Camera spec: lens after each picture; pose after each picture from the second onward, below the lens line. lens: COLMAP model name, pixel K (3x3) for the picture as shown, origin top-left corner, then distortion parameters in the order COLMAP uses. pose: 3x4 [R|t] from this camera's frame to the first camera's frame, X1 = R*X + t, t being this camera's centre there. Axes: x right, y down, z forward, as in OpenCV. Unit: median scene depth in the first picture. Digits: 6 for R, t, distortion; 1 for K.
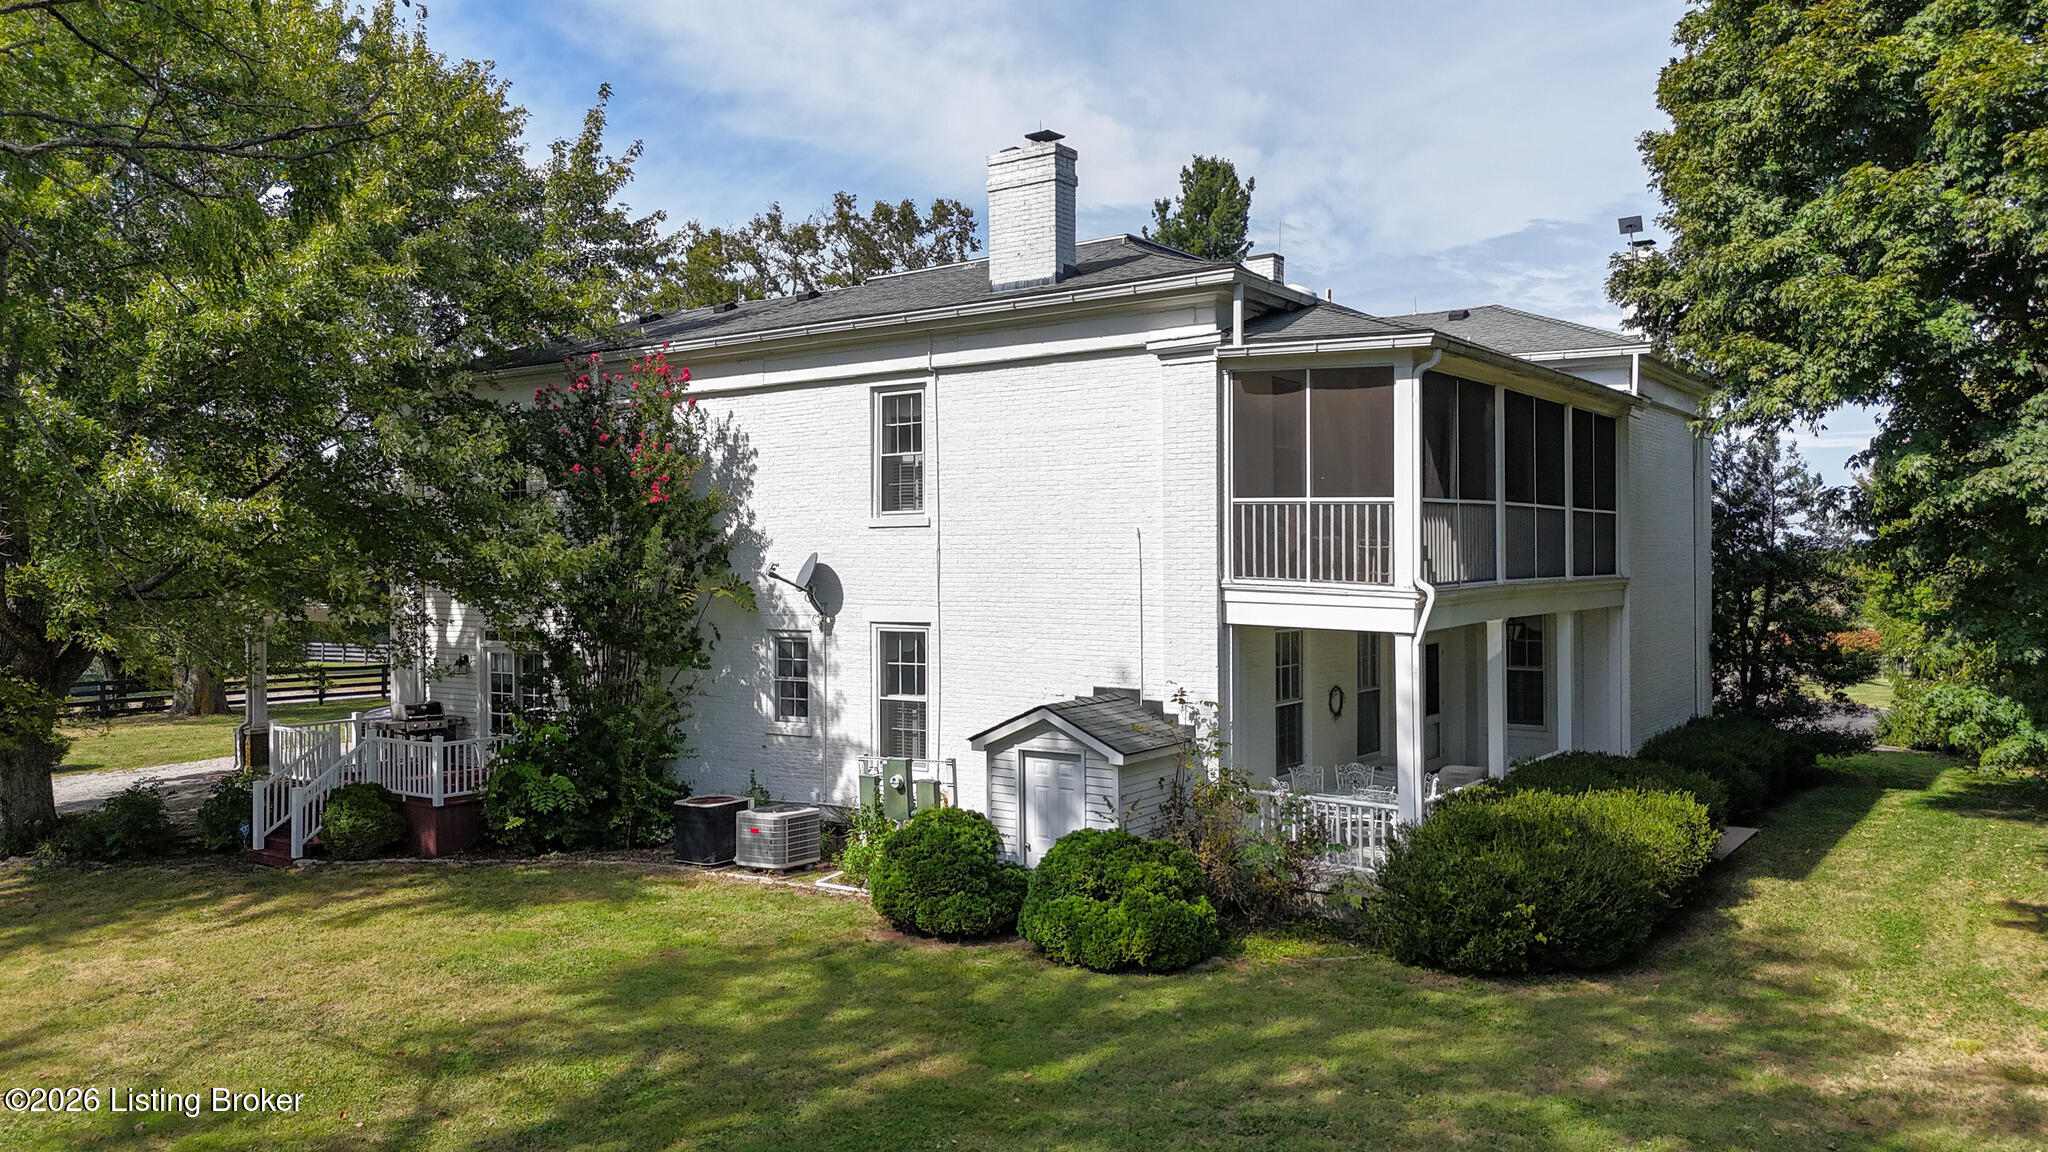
lens RADIAL K [[1520.4, 0, 1029.6], [0, 1520.4, 570.7], [0, 0, 1]] dist [0.064099, -0.028696]
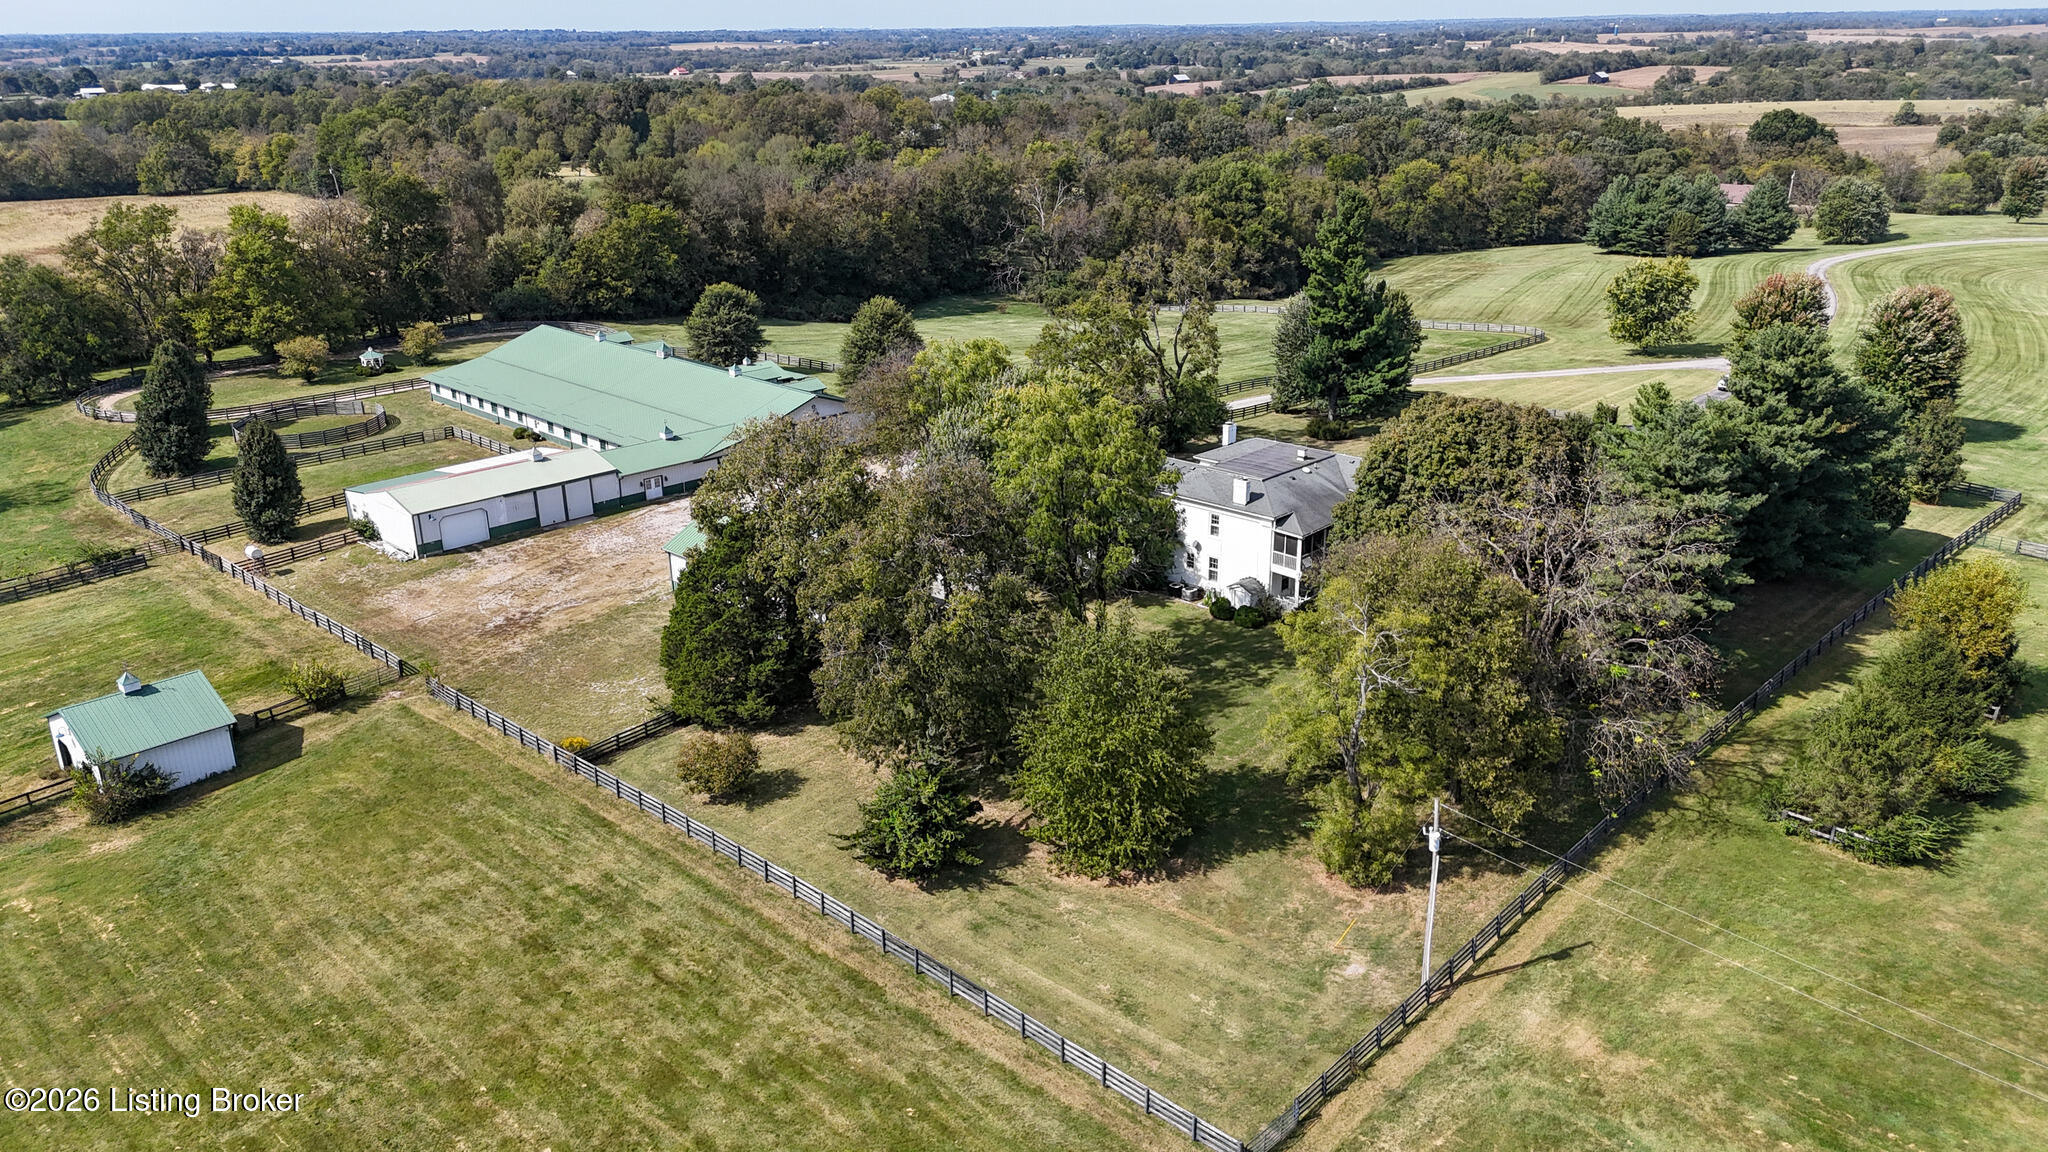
lens RADIAL K [[1520.4, 0, 1021.2], [0, 1520.4, 574.2], [0, 0, 1]] dist [0.064099, -0.028696]
pose [[0.989154, 0.044092, -0.140112, -0.002175], [0.004421, 0.944514, 0.328442, -1.867297], [0.146819, -0.325499, 0.934074, -4.598411]]
